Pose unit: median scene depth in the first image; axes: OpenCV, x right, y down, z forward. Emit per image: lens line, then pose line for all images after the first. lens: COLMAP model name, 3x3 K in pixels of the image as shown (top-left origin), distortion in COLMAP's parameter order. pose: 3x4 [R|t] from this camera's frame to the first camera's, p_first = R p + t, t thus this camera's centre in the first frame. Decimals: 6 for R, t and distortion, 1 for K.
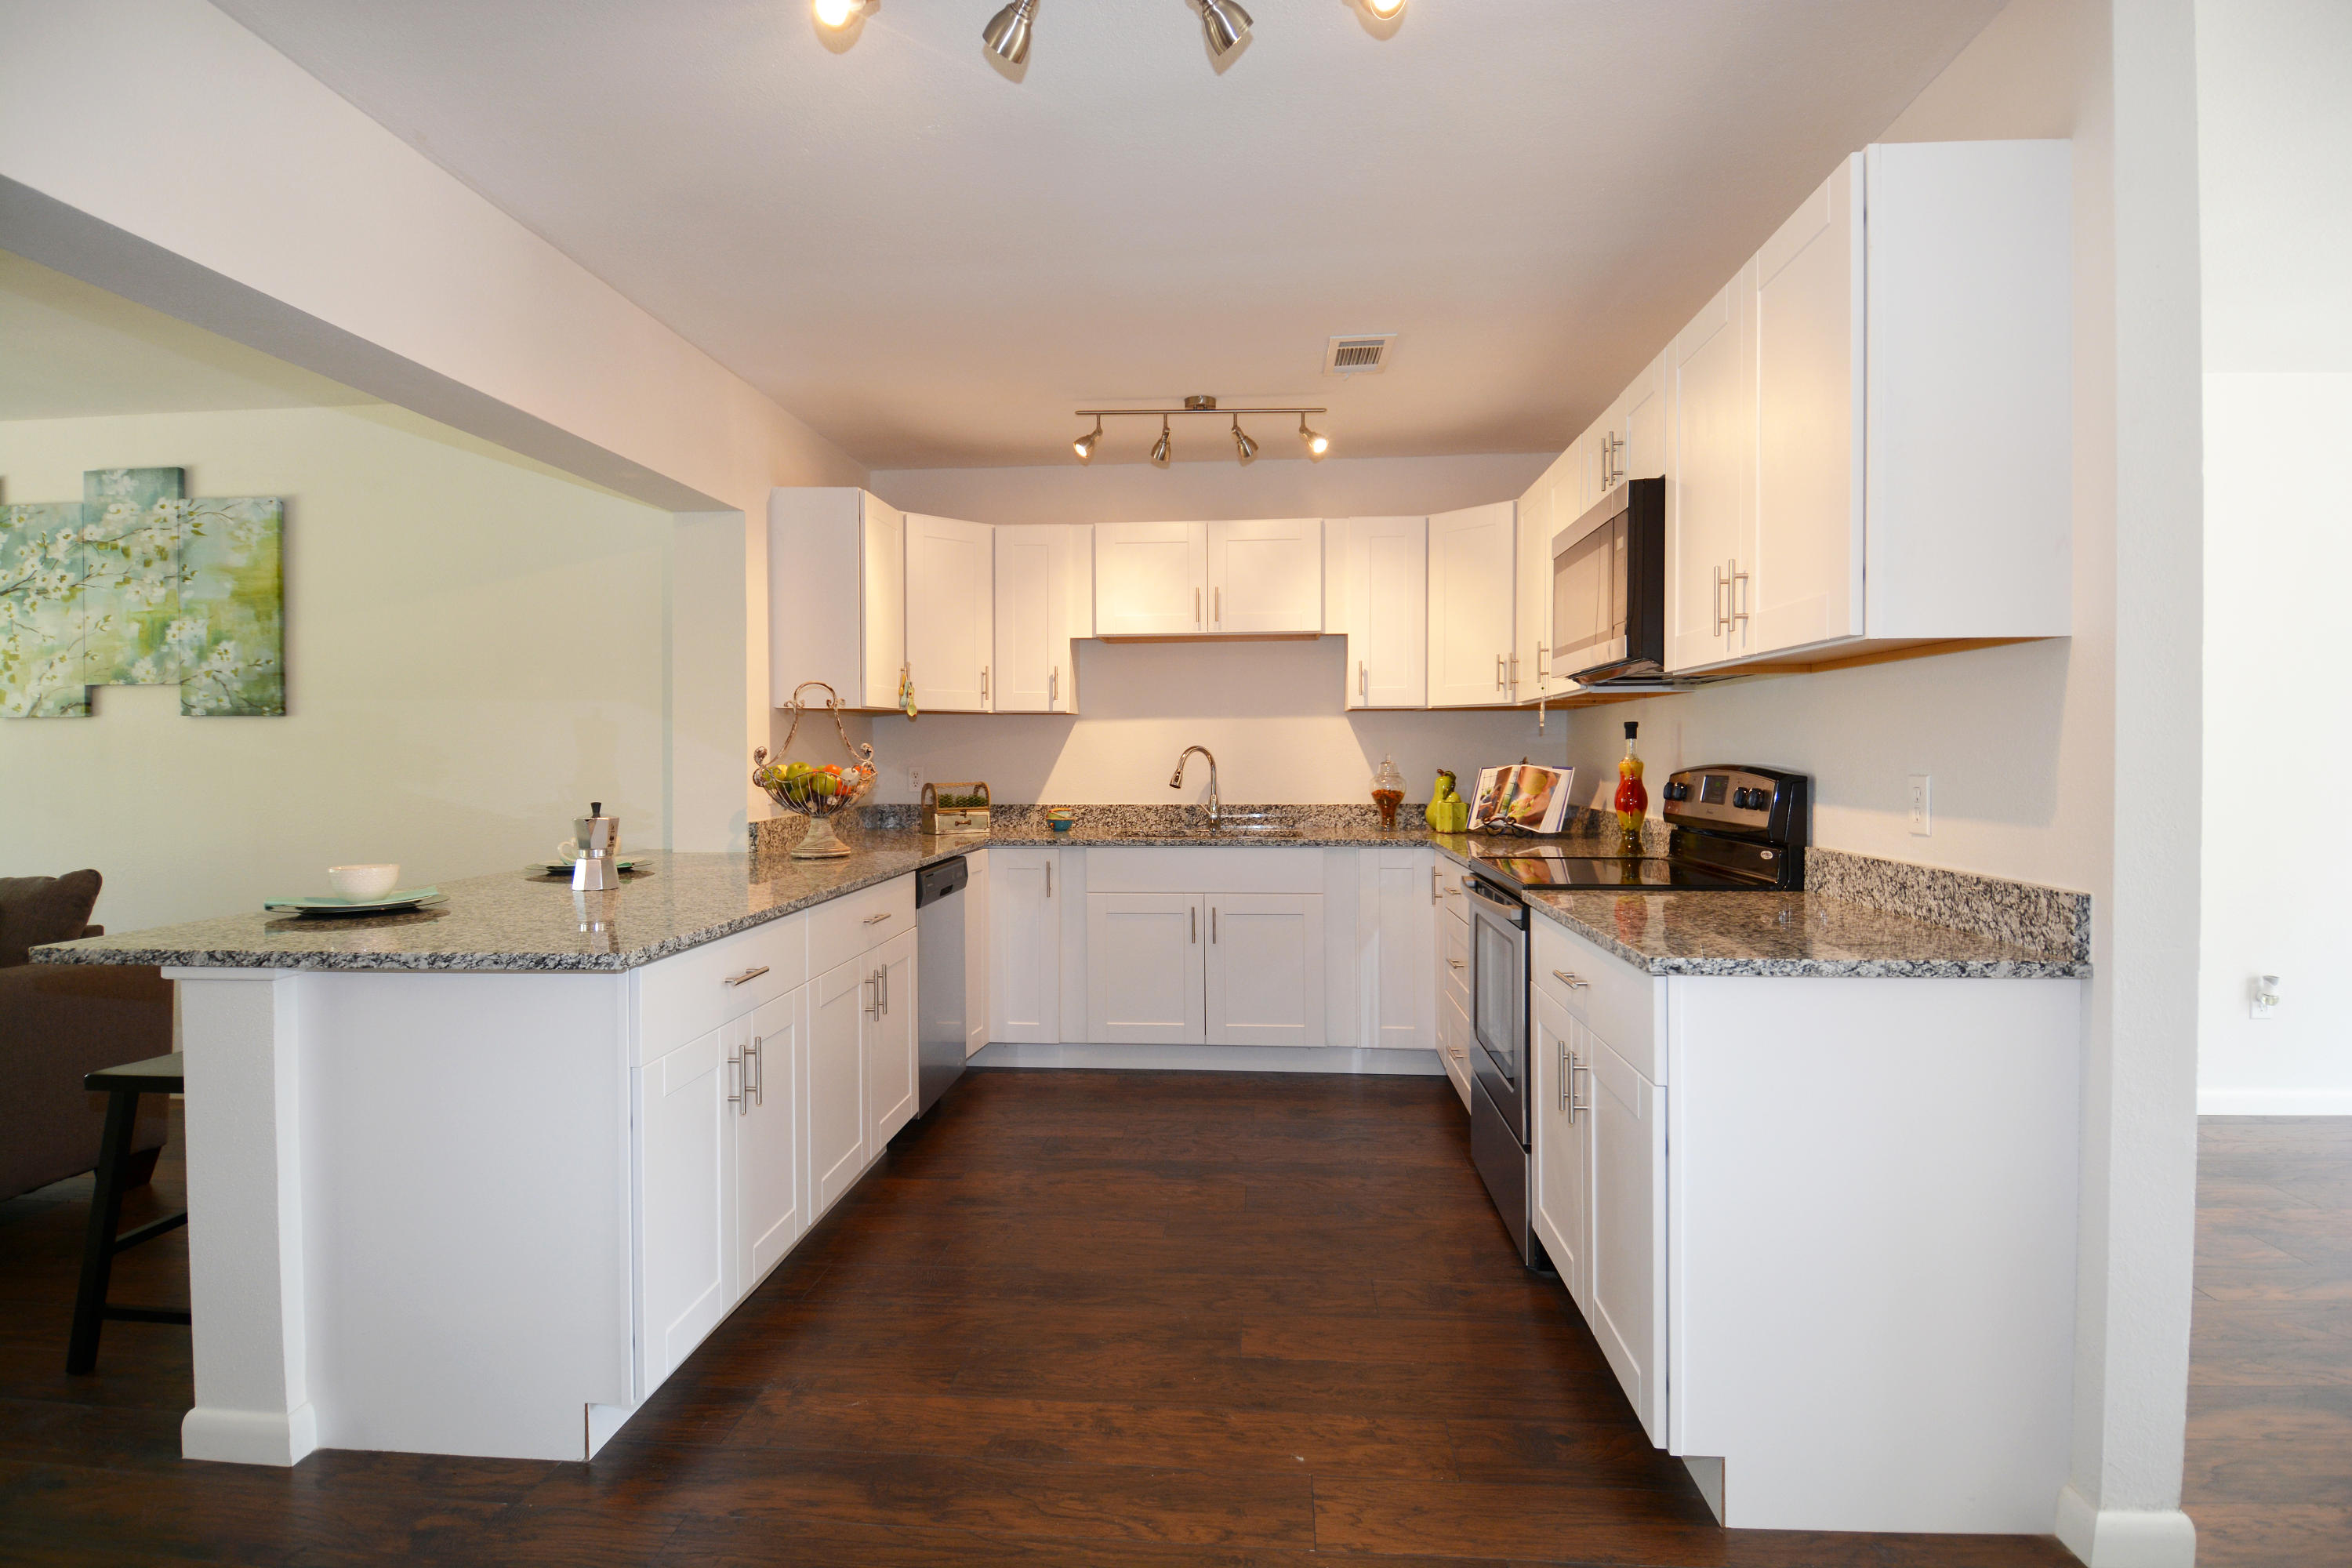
lens RADIAL K [[1206.2, 0, 1176.0], [0, 1206.2, 784.0], [0, 0, 1]] dist [0.034250, -0.035511]
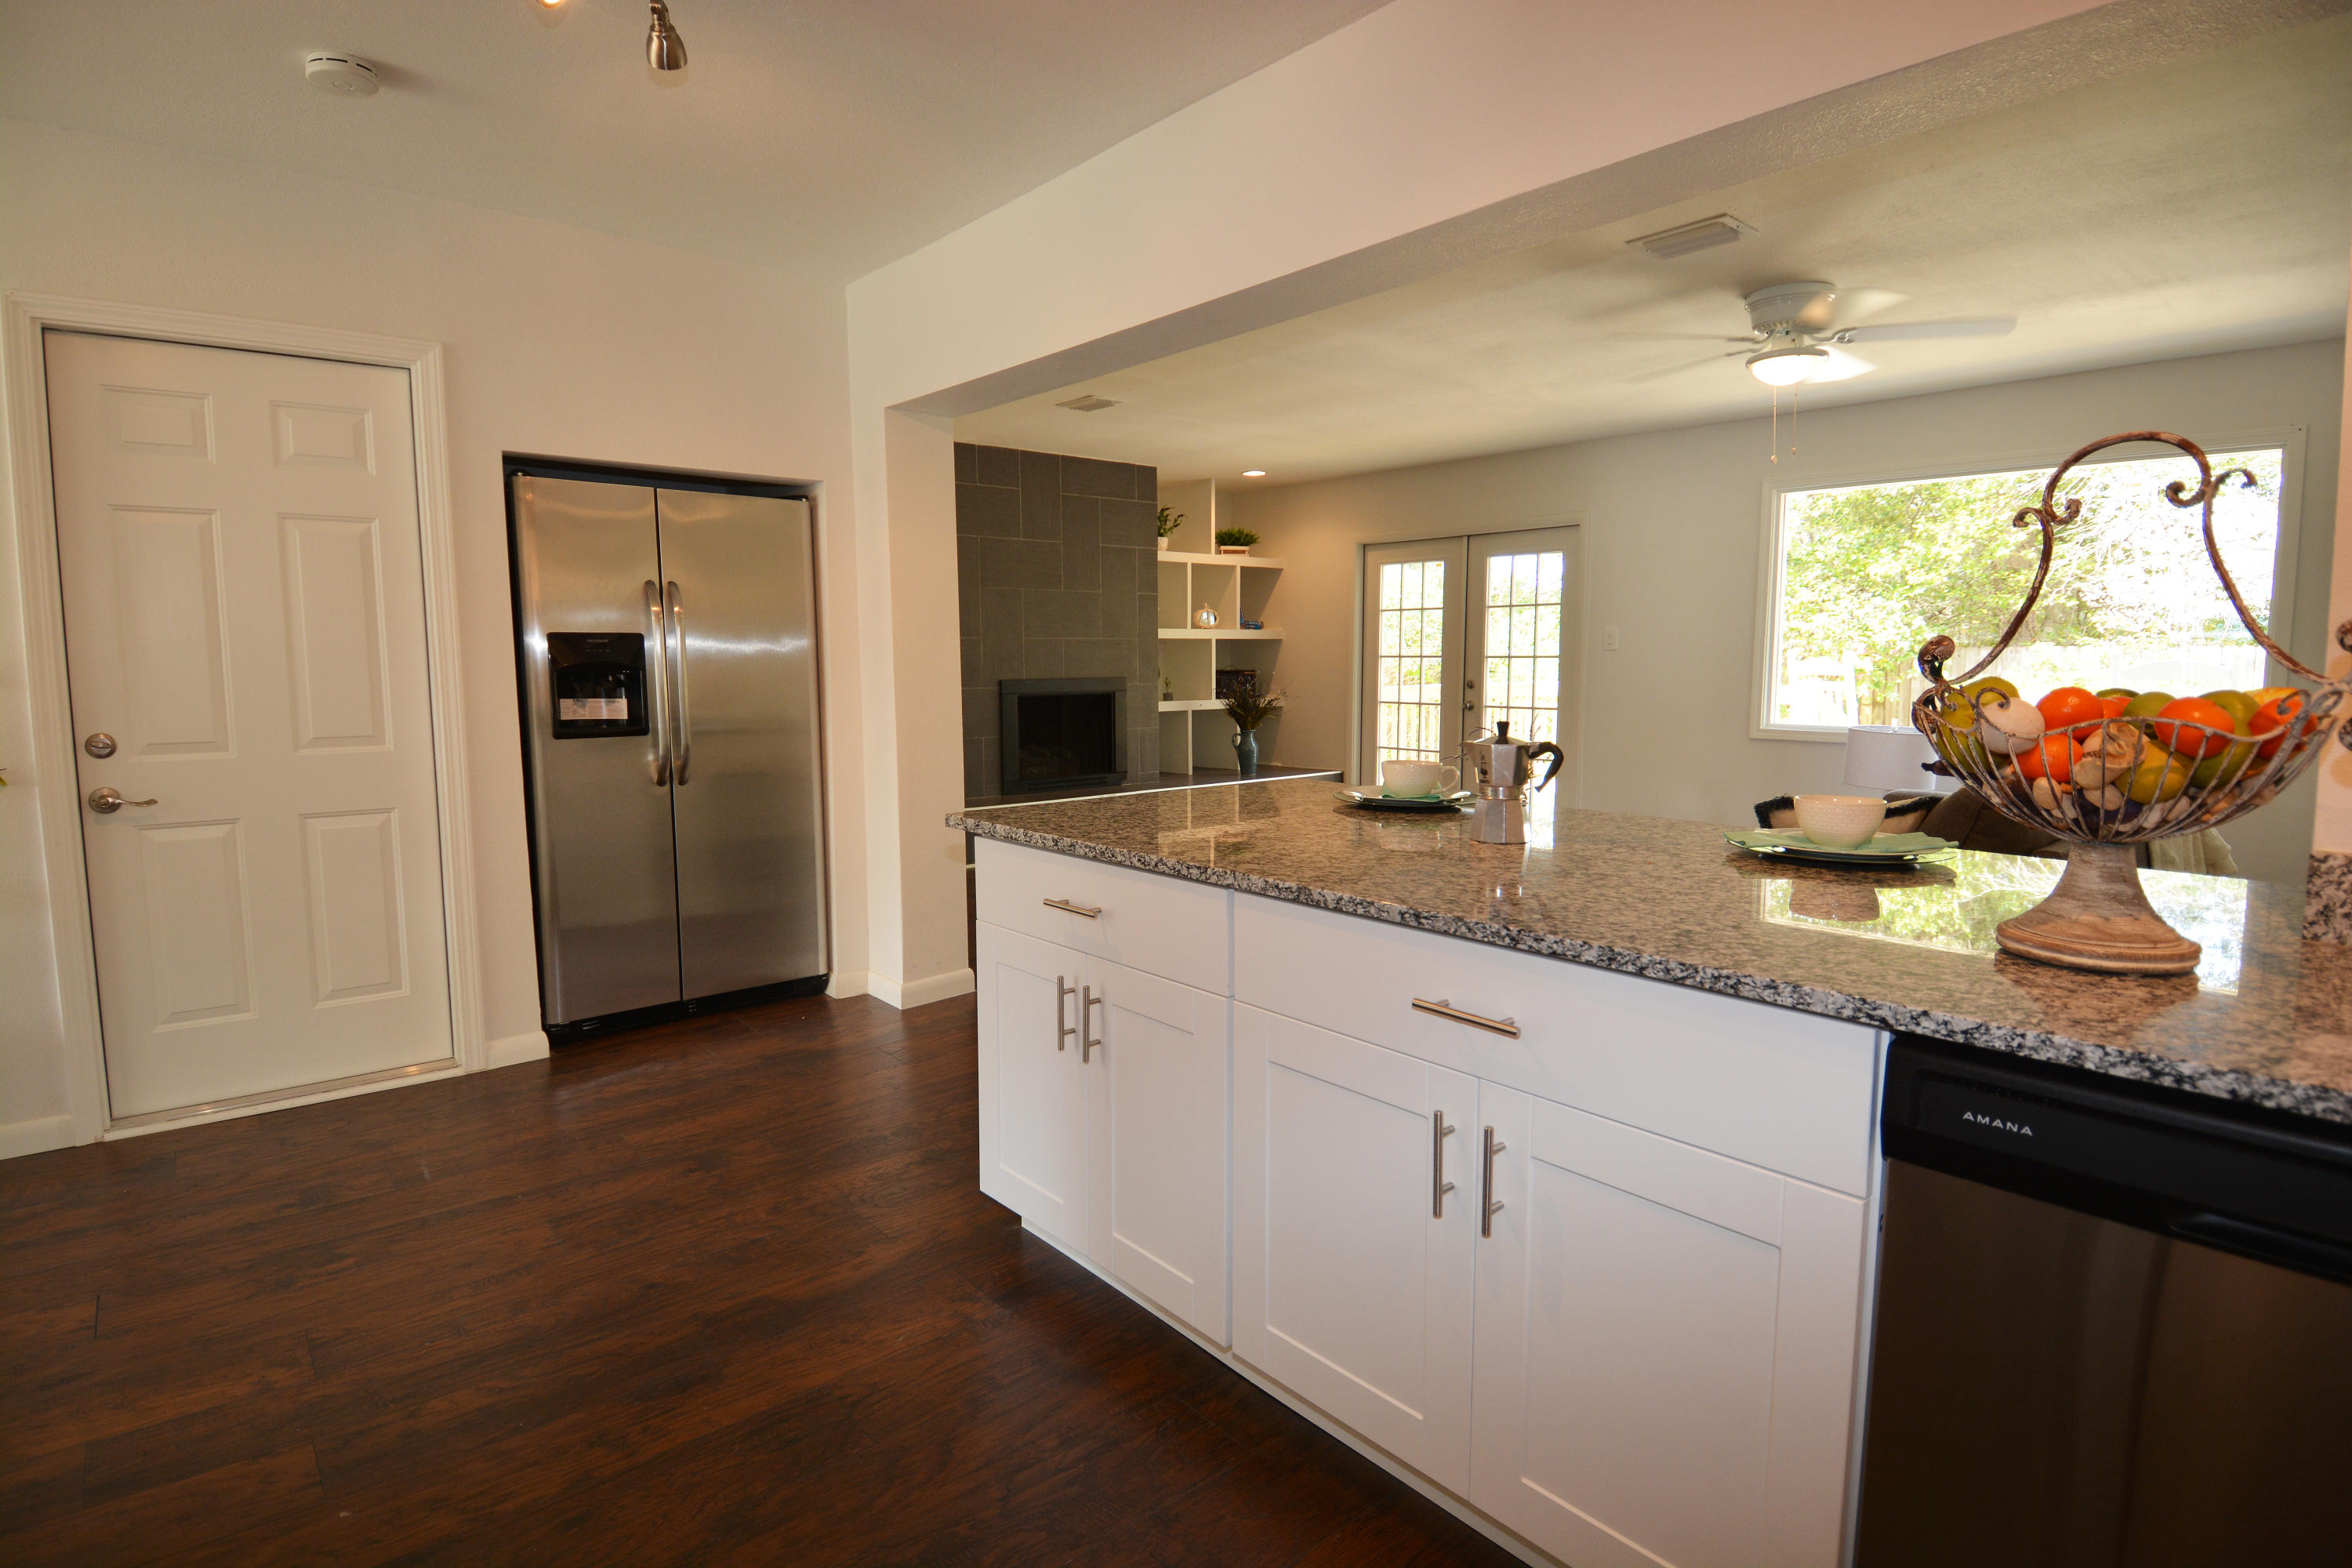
lens RADIAL K [[1235.2, 0, 1174.5], [0, 1235.2, 740.7], [0, 0, 1]] dist [0.000060, -0.000036]
pose [[-0.721032, 0.068217, -0.689535, 0.117759], [-0.000514, 0.995089, 0.098983, -0.030647], [0.692901, 0.071725, -0.717456, 0.968621]]
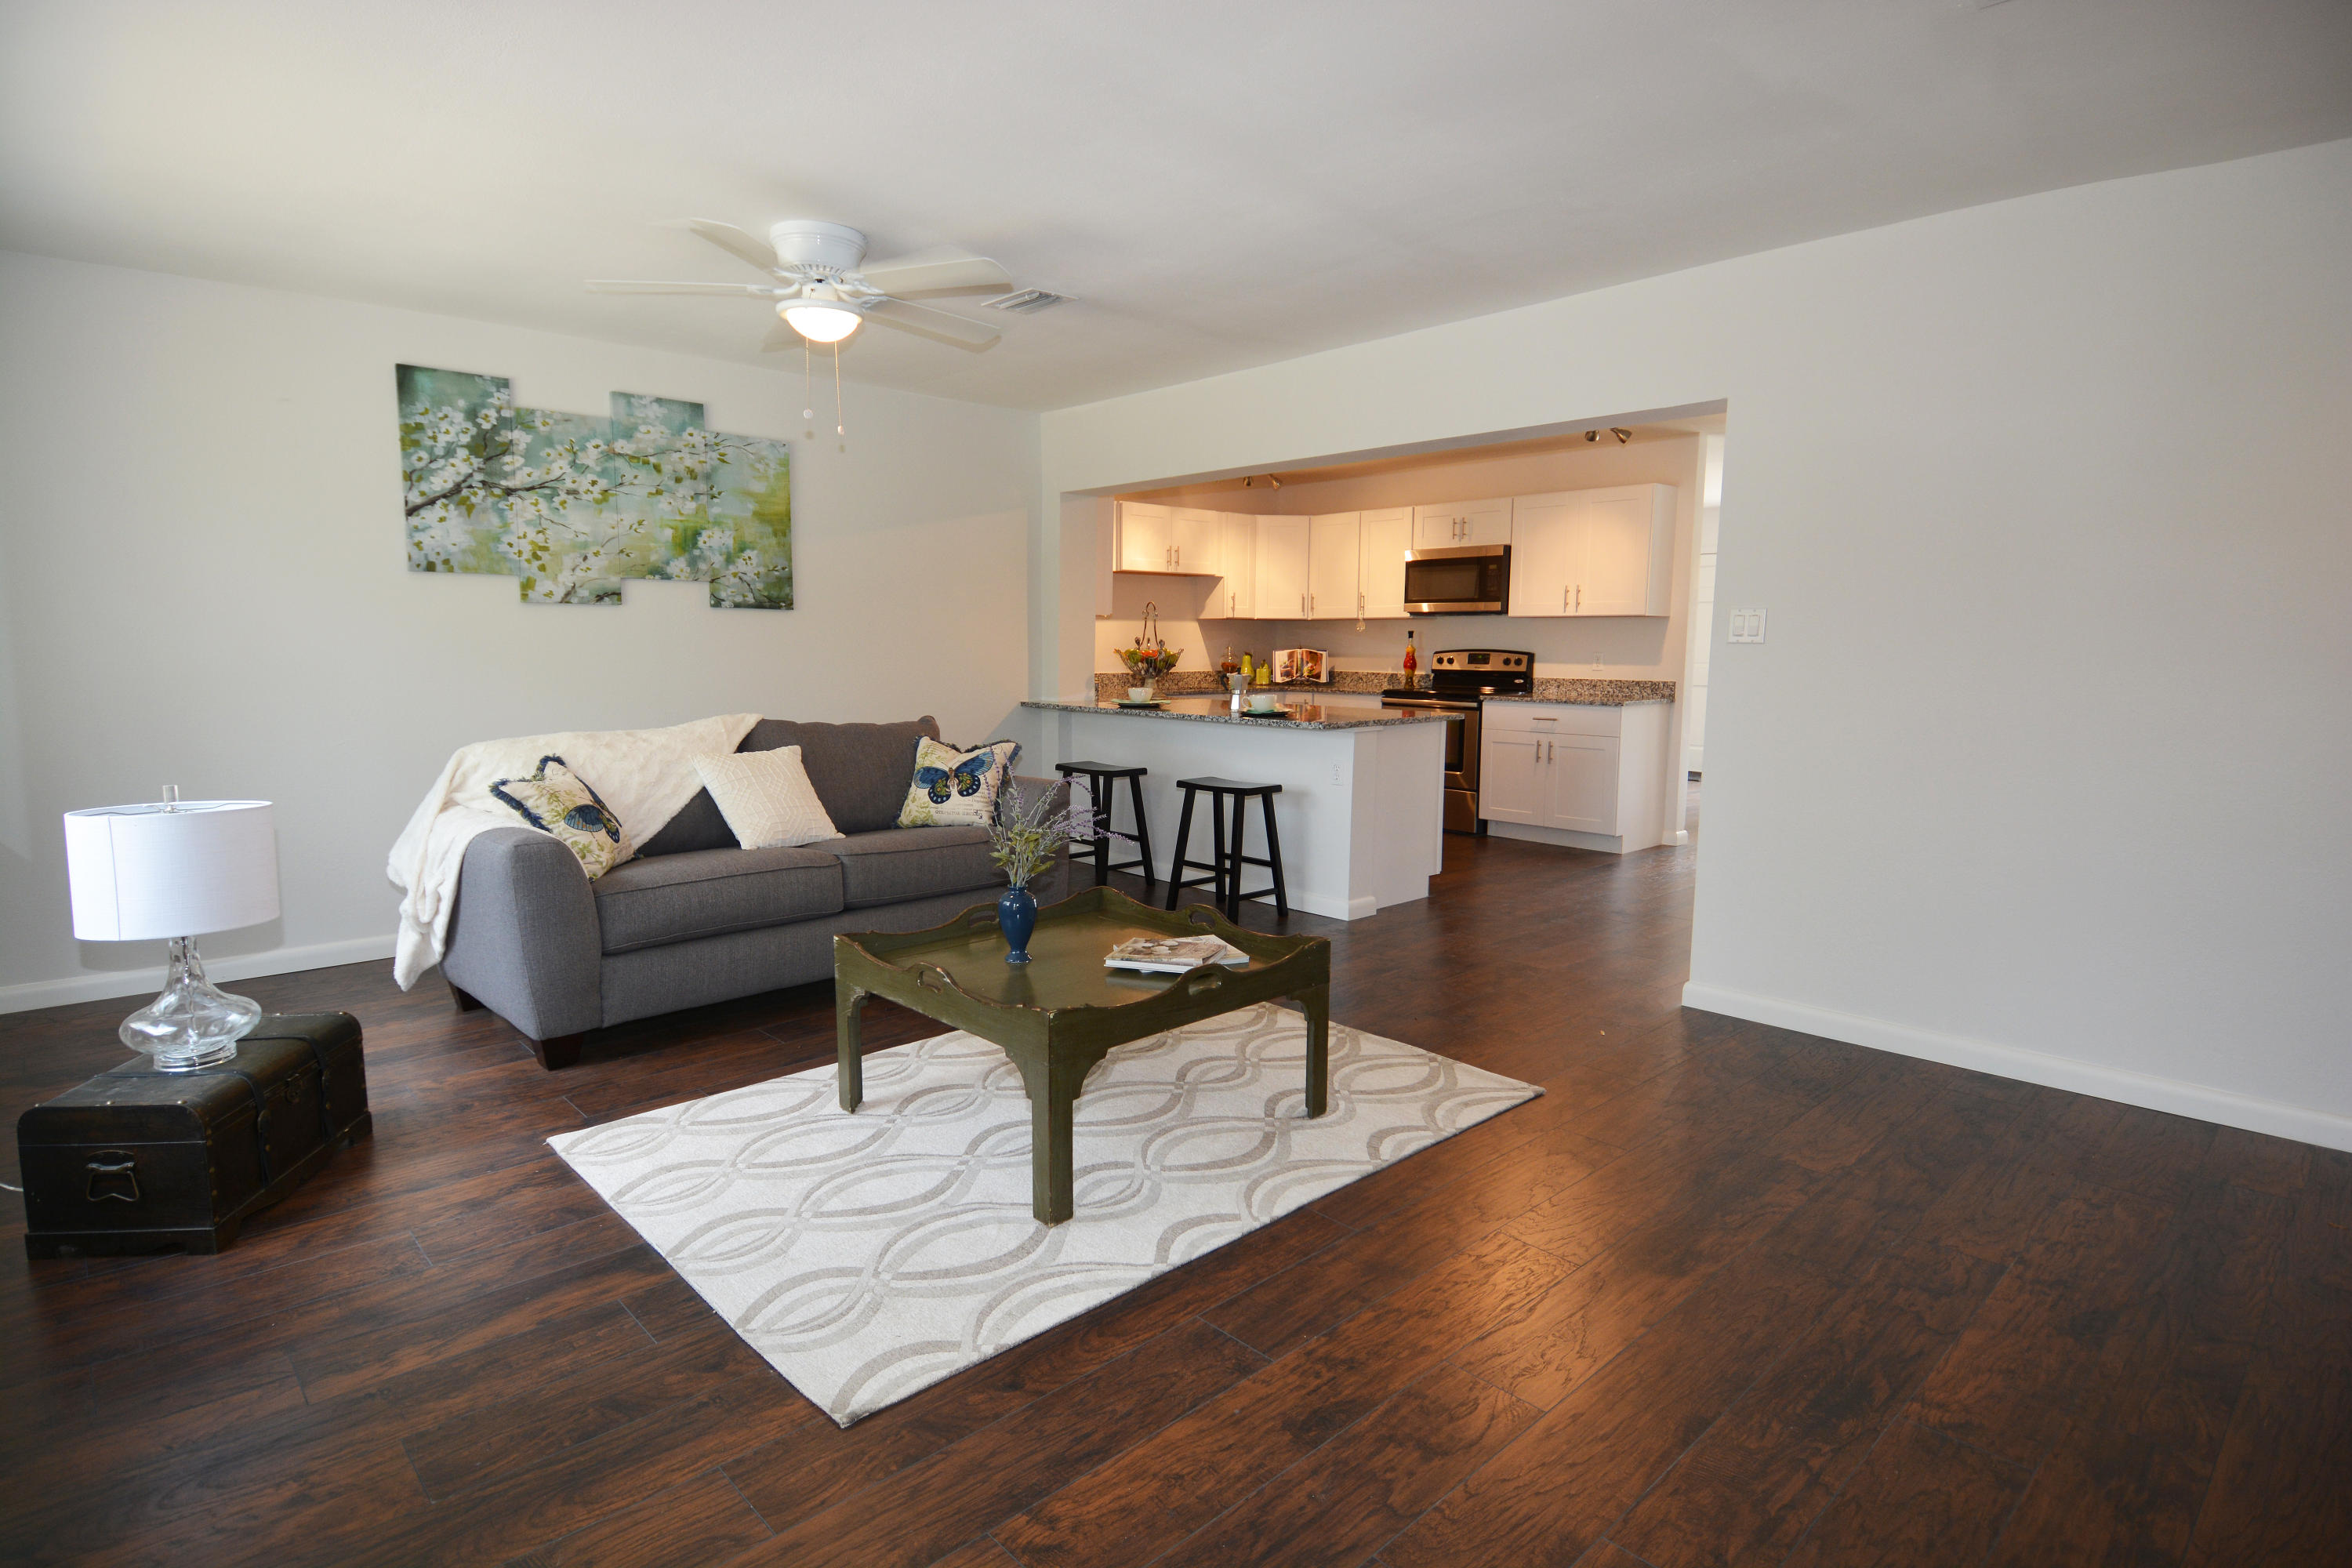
lens RADIAL K [[1214.6, 0, 1176.0], [0, 1214.6, 784.0], [0, 0, 1]] dist [0.038261, -0.000246]
pose [[0.670182, -0.079515, 0.737925, -1.449311], [0.008685, 0.995017, 0.099330, 0.004769], [-0.742146, -0.060160, 0.667533, -0.216907]]
